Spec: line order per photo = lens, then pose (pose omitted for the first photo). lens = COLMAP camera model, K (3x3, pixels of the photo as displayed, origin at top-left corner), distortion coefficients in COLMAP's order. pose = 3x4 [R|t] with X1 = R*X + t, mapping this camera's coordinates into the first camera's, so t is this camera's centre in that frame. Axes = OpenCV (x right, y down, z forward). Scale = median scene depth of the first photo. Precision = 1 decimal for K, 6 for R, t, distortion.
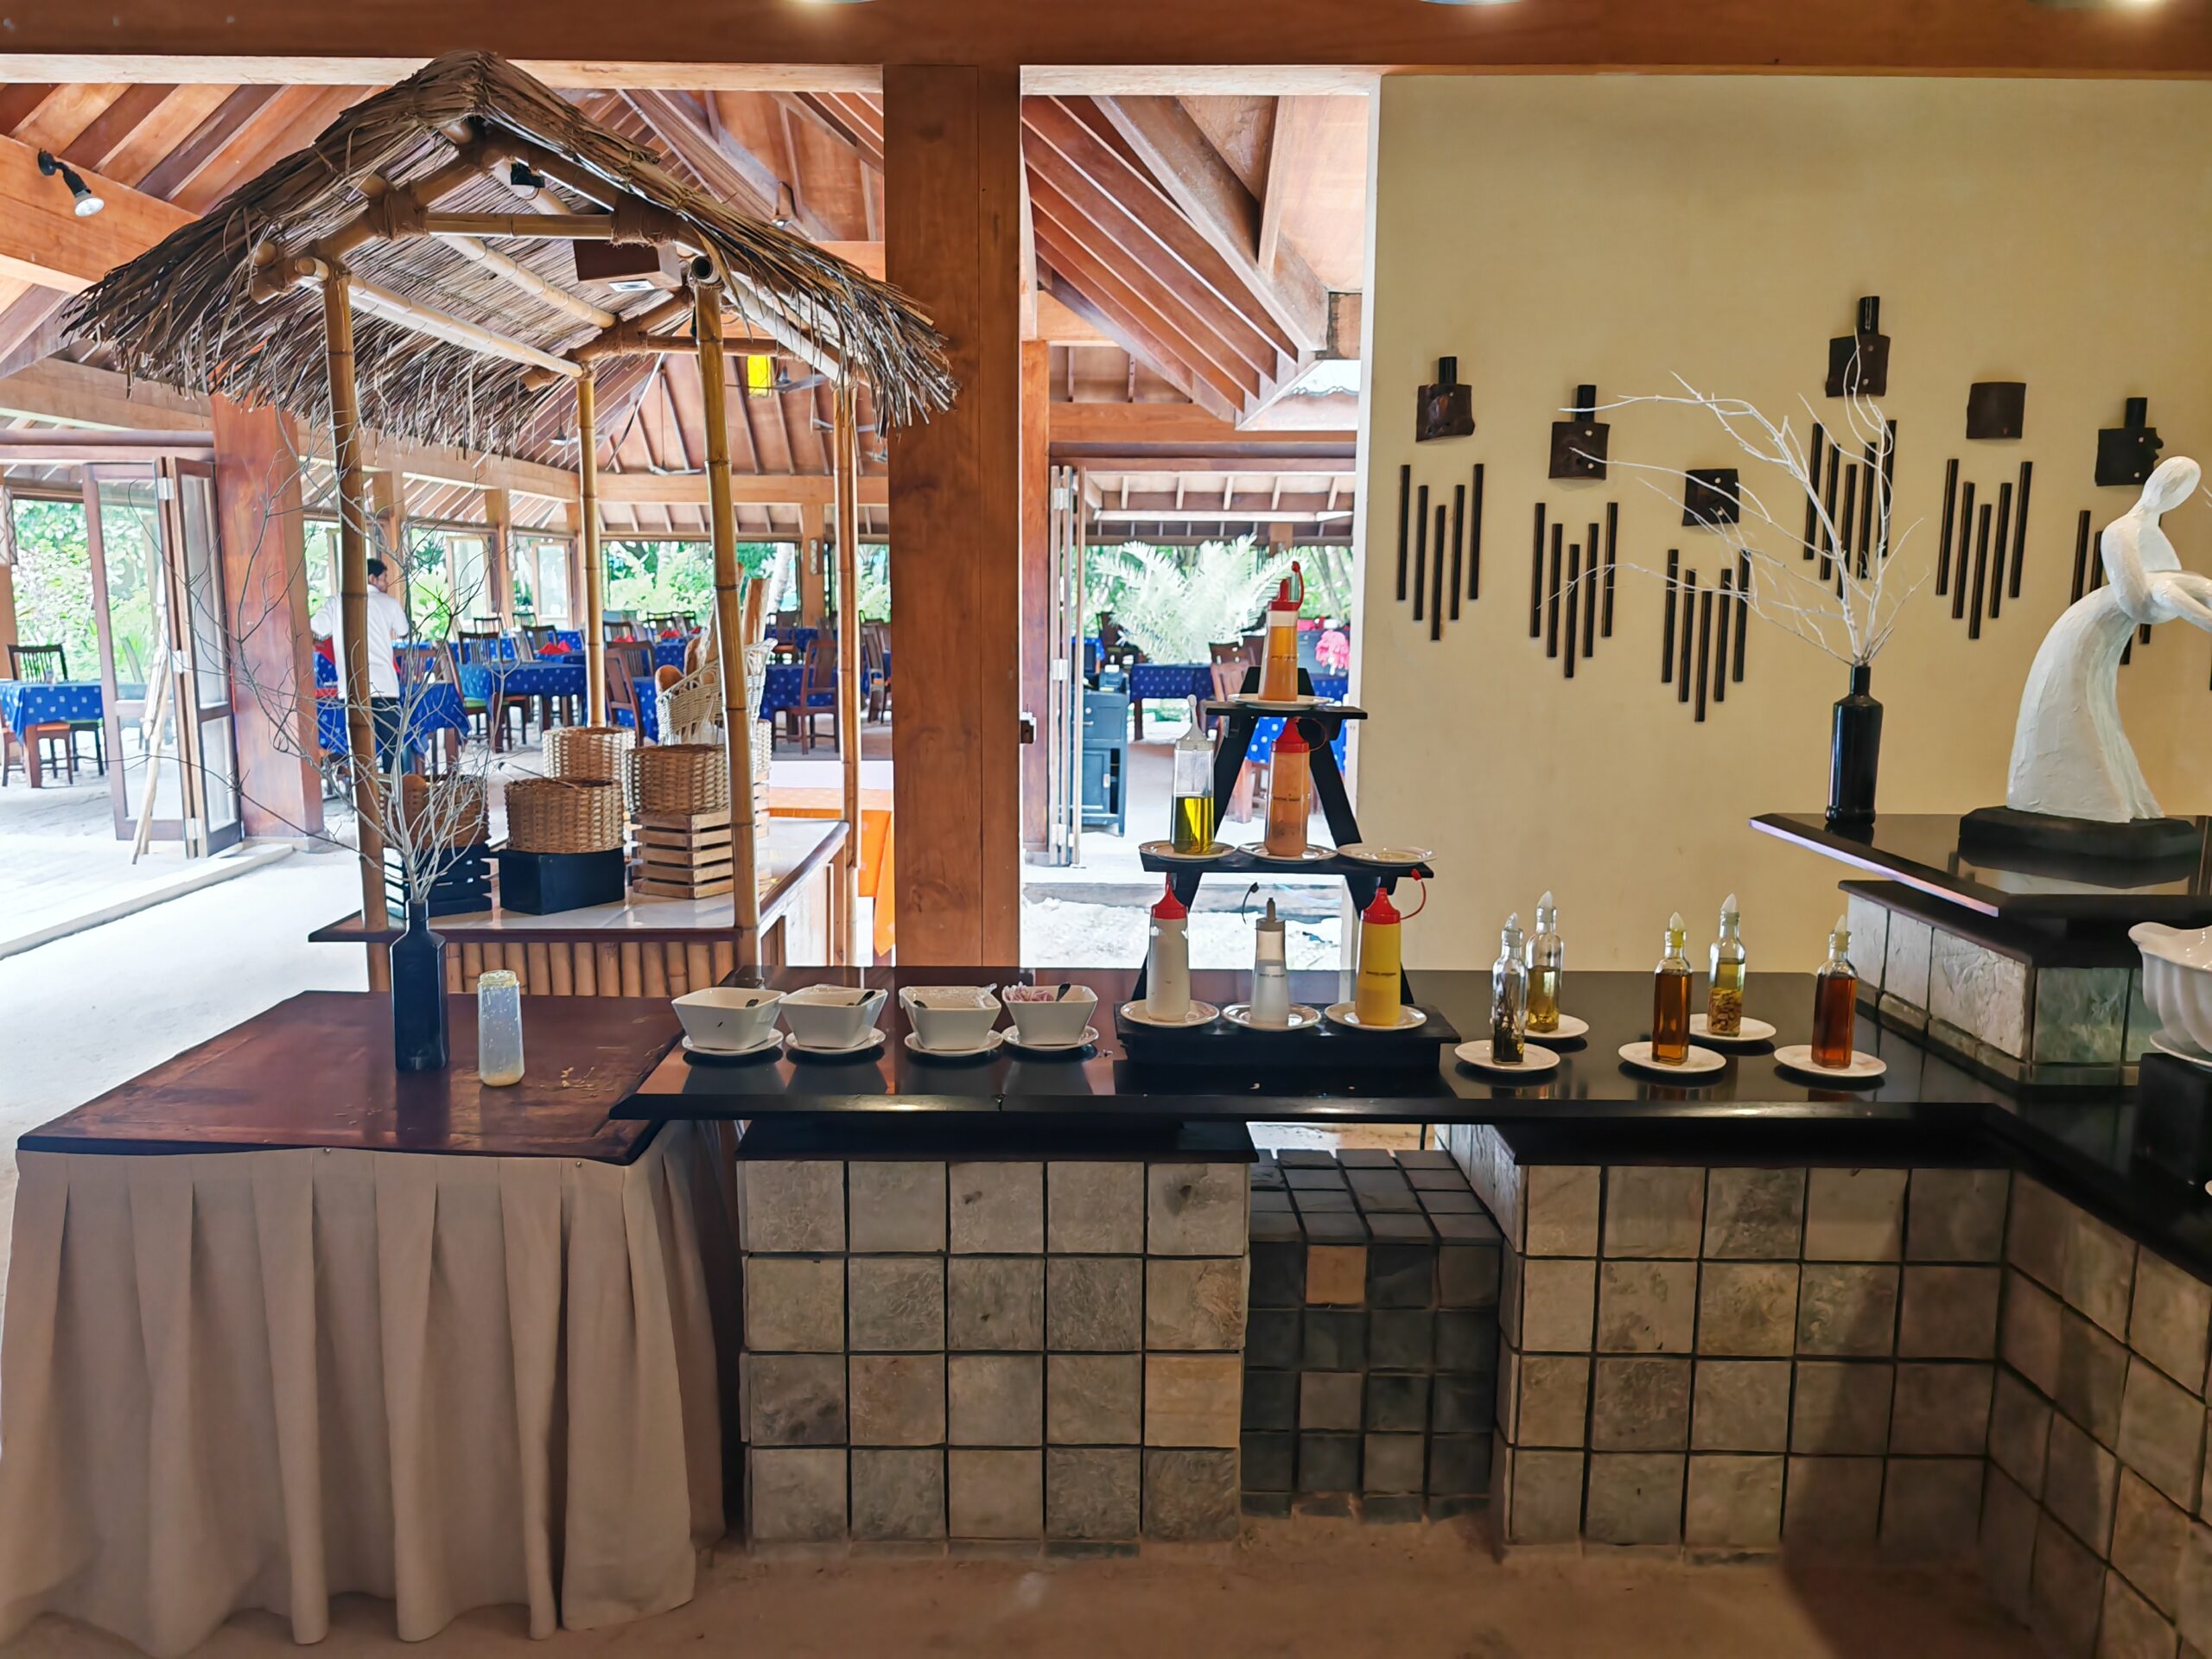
lens RADIAL K [[1682.0, 0, 1092.3], [0, 1682.0, 825.8], [0, 0, 1]] dist [0.063752, -0.059691]
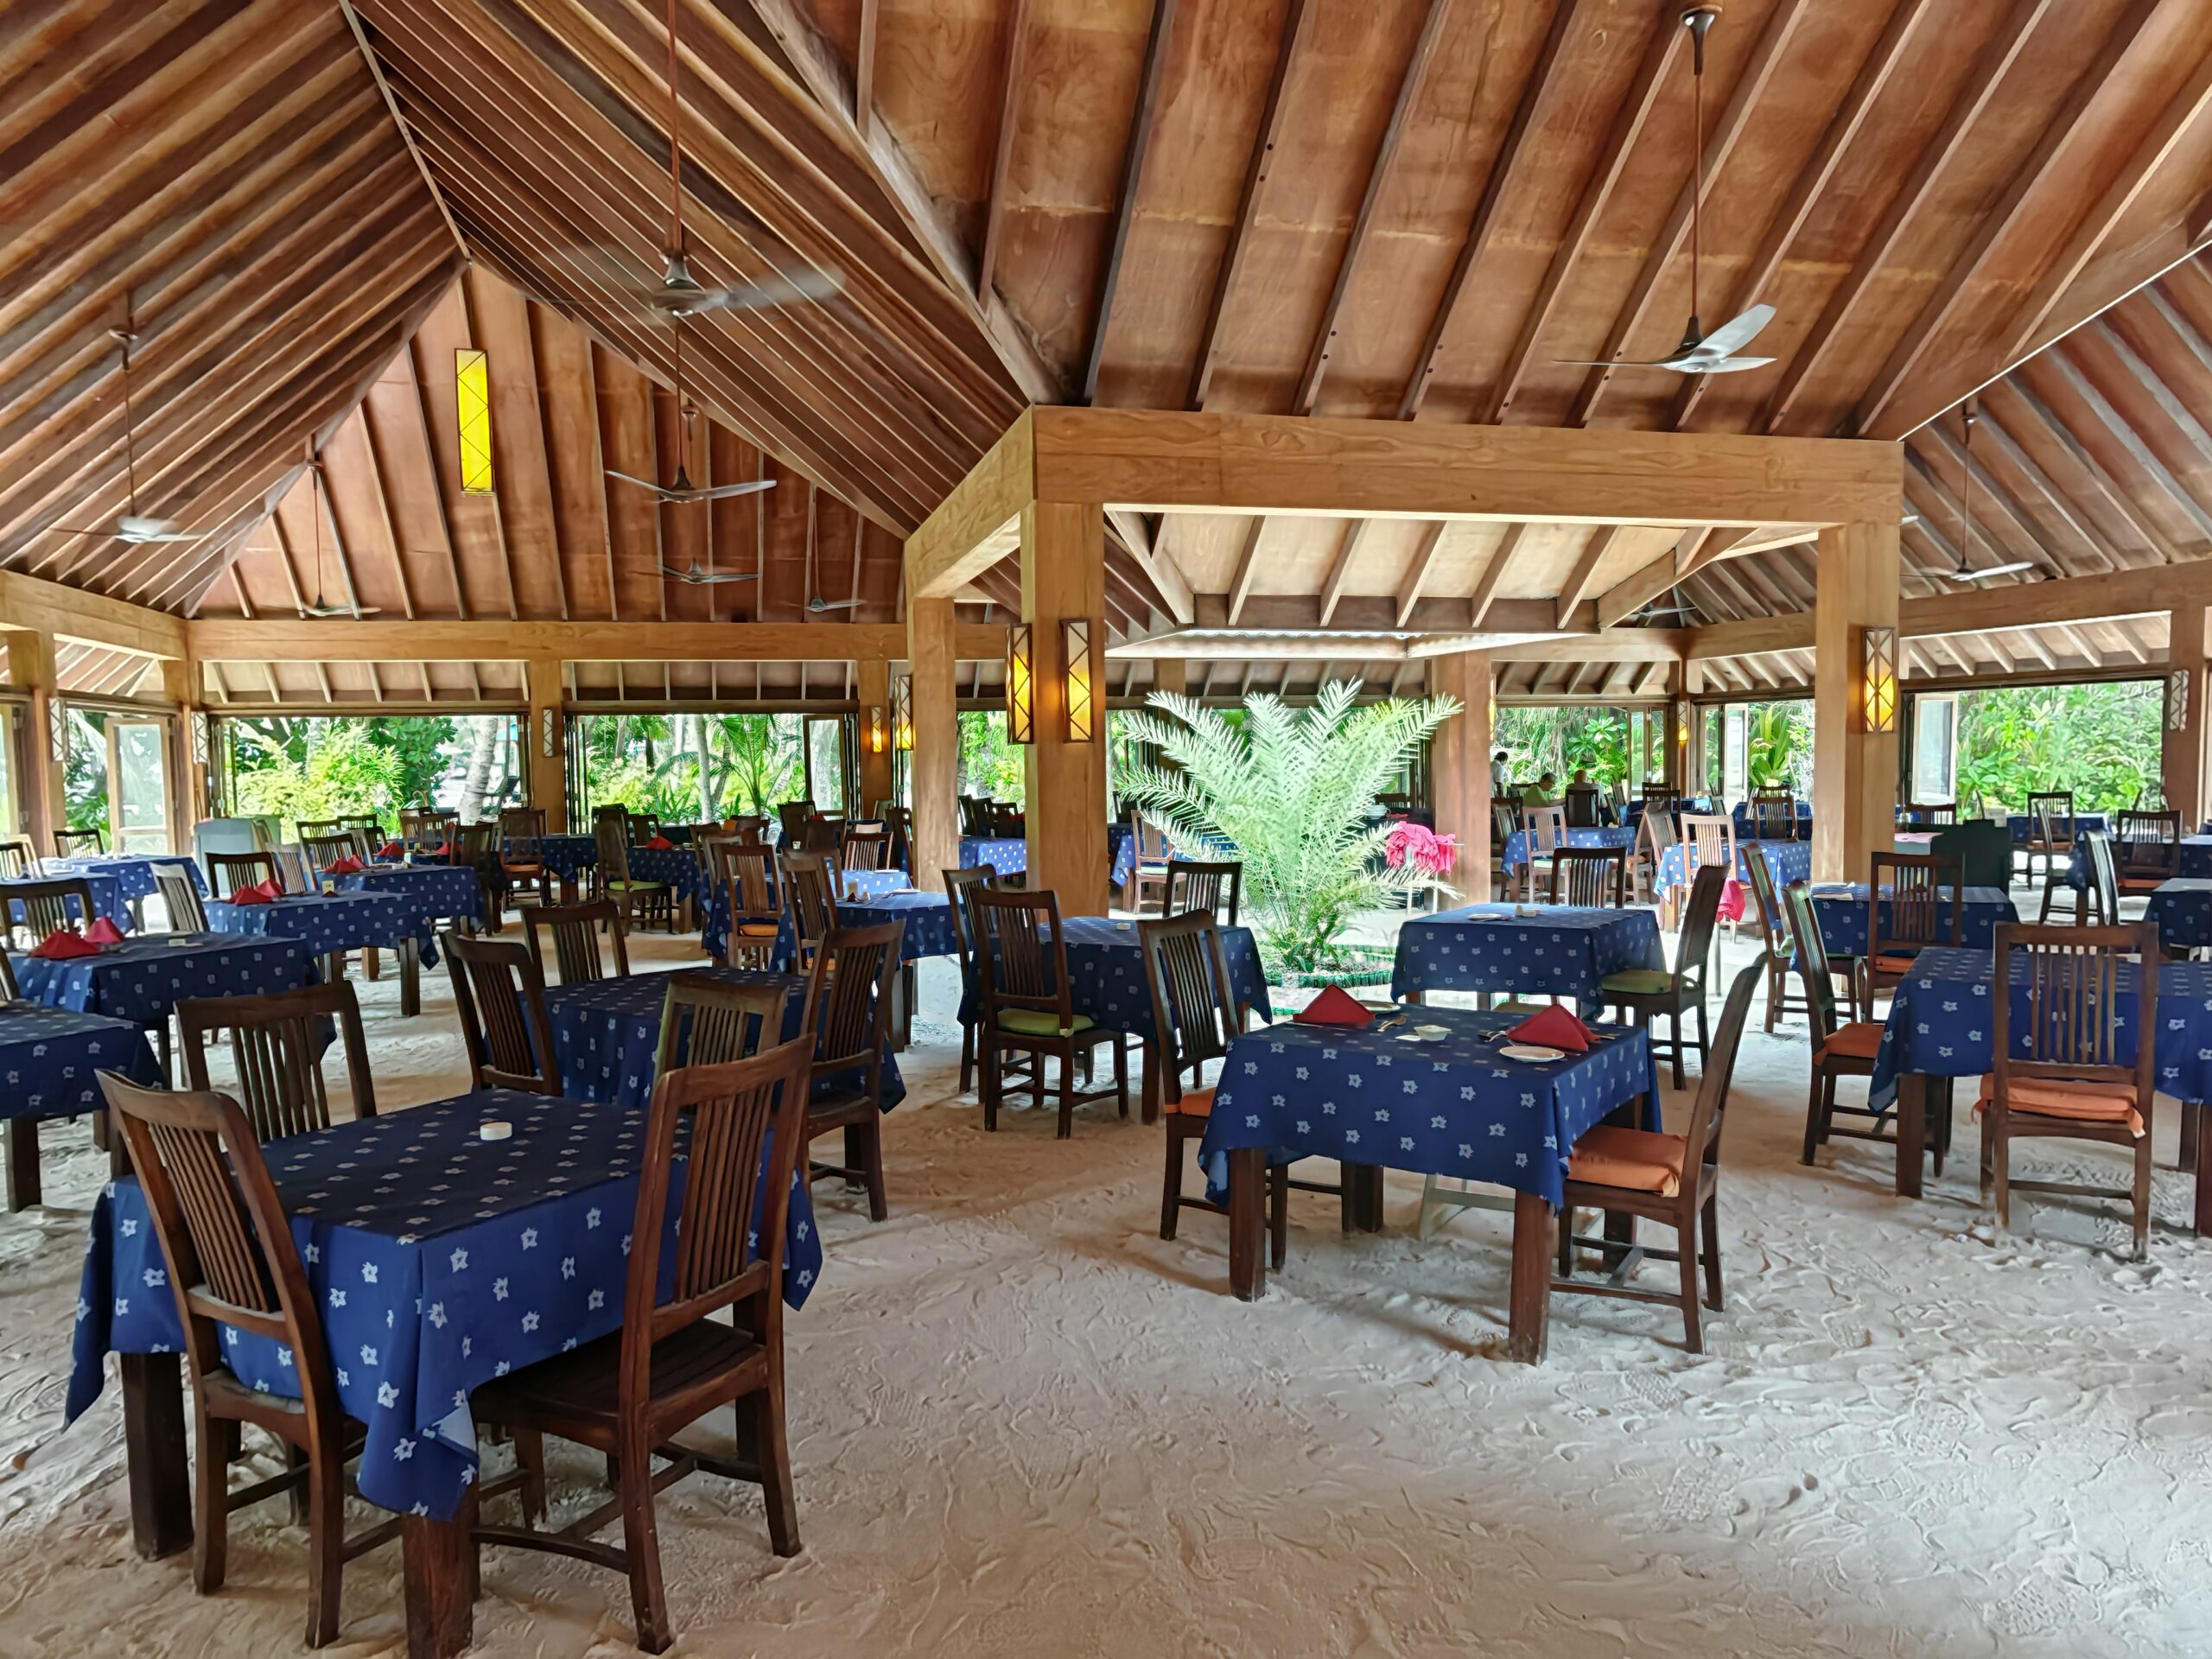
lens RADIAL K [[1517.3, 0, 1101.9], [0, 1517.3, 850.8], [0, 0, 1]] dist [-0.002923, 0.001537]
pose [[0.971446, -0.035138, 0.234645, -0.110198], [0.054300, 0.995650, -0.075708, -0.059197], [-0.230964, 0.086287, 0.969129, 0.402570]]
